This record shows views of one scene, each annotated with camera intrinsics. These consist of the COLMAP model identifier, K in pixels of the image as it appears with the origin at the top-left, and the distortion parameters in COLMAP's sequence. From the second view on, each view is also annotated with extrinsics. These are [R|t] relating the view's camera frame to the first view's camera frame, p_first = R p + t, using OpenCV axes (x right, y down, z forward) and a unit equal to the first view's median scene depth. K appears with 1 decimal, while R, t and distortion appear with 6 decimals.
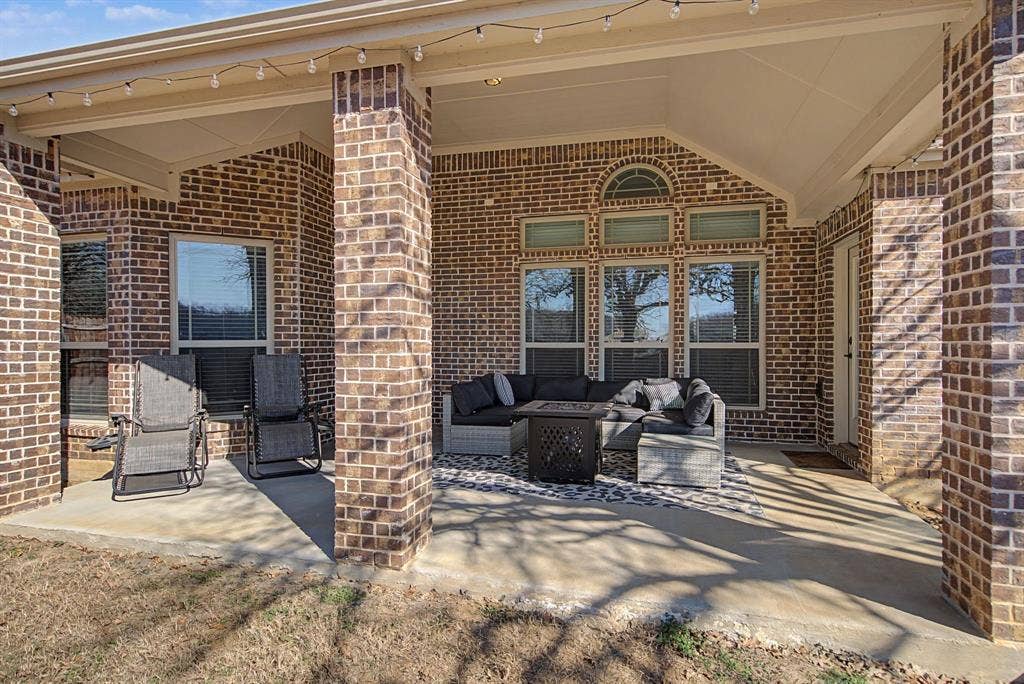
lens RADIAL K [[545.6, 0, 512.5], [0, 545.6, 344.1], [0, 0, 1]] dist [0.002218, 0.000842]
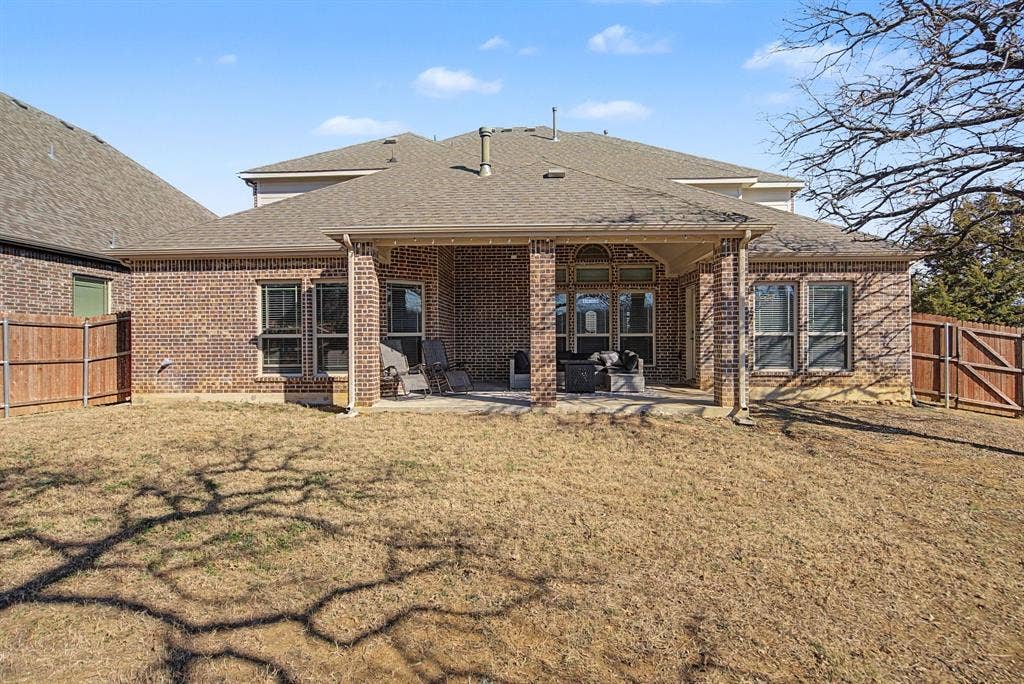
lens RADIAL K [[545.6, 0, 510.7], [0, 545.6, 339.6], [0, 0, 1]] dist [0.002218, 0.000842]
pose [[0.976341, -0.006873, 0.216127, -0.588304], [0.007506, 0.999970, -0.002109, 0.025200], [-0.216106, 0.003682, 0.976363, -1.014233]]
